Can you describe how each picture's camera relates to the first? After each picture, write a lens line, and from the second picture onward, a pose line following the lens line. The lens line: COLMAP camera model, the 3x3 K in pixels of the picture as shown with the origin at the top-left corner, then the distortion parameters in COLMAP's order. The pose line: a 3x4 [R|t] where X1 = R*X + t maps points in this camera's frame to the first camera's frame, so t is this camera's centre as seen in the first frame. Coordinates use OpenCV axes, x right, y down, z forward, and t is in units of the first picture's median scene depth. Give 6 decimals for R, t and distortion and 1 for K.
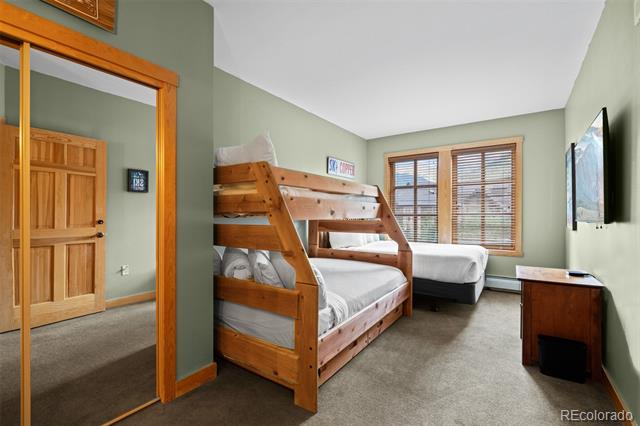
lens RADIAL K [[293.4, 0, 319.6], [0, 293.4, 209.8], [0, 0, 1]] dist [-0.003686, -0.000285]
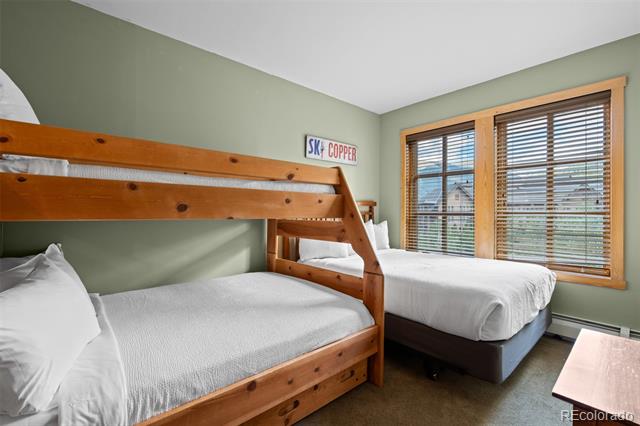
lens RADIAL K [[288.6, 0, 318.4], [0, 288.6, 207.9], [0, 0, 1]] dist [-0.001128, 0.000391]
pose [[0.967382, 0.003173, -0.253304, 0.246005], [-0.003721, 0.999992, -0.001685, 0.006121], [0.253296, 0.002572, 0.967385, 0.296193]]
